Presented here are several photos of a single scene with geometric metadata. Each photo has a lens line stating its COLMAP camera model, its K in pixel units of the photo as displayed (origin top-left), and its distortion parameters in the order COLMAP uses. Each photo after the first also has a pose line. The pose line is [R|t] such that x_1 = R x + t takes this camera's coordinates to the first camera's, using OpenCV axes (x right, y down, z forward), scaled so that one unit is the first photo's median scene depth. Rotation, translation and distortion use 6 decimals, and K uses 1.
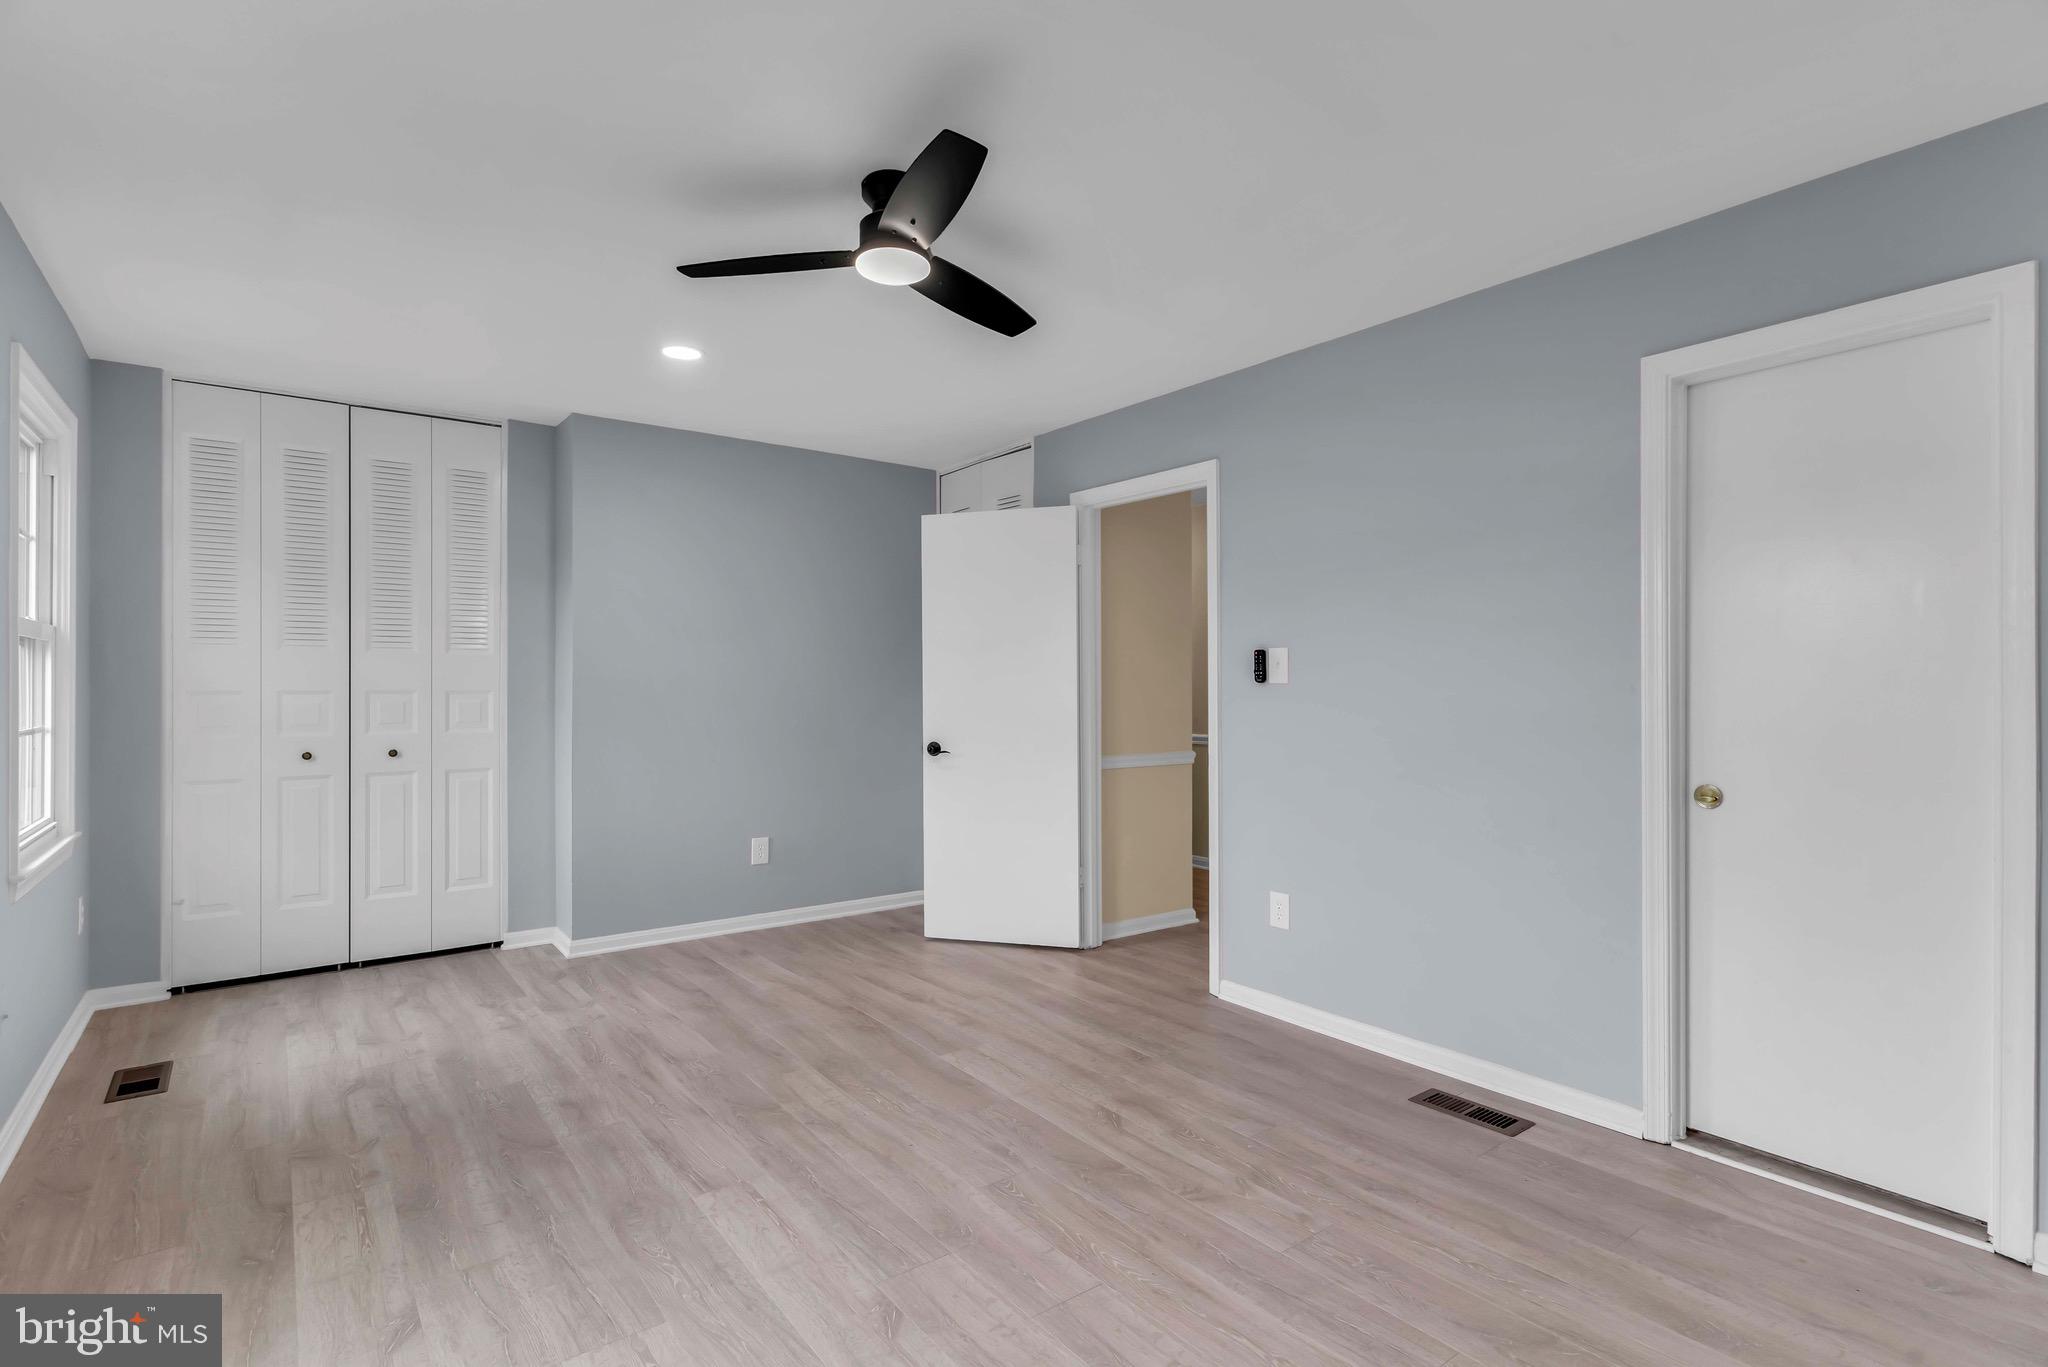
lens RADIAL K [[994.6, 0, 1044.5], [0, 994.6, 681.4], [0, 0, 1]] dist [0.006040, -0.000337]
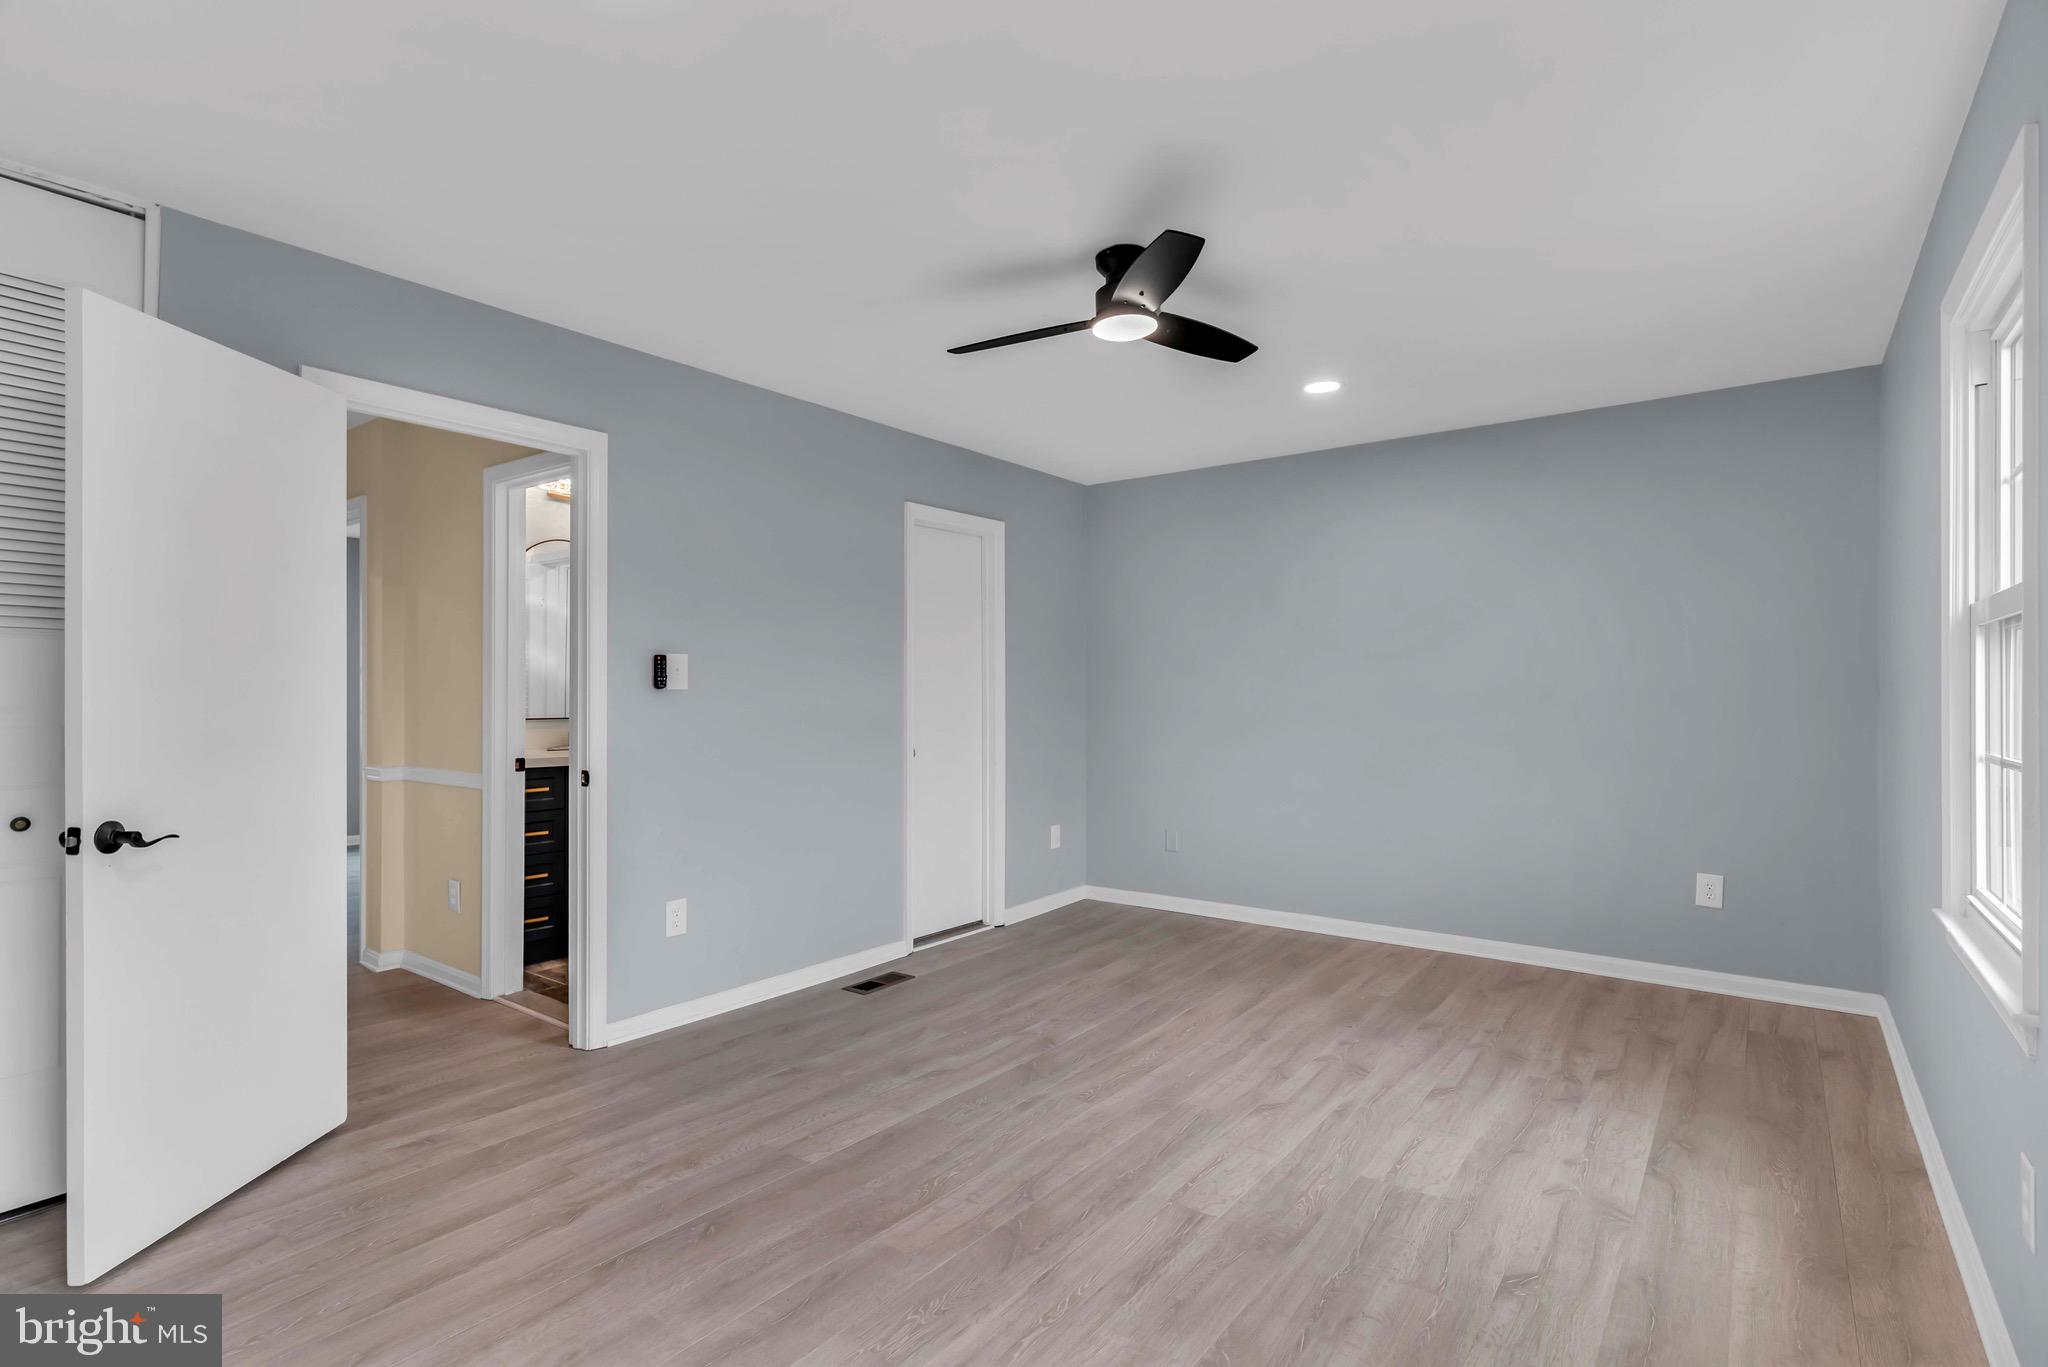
lens RADIAL K [[994.6, 0, 980.6], [0, 994.6, 686.2], [0, 0, 1]] dist [0.006040, -0.000337]
pose [[-0.239958, 0.006738, 0.970760, -1.090877], [-0.003486, 0.999963, -0.007802, 0.006904], [-0.970777, -0.005256, -0.239926, 1.280510]]
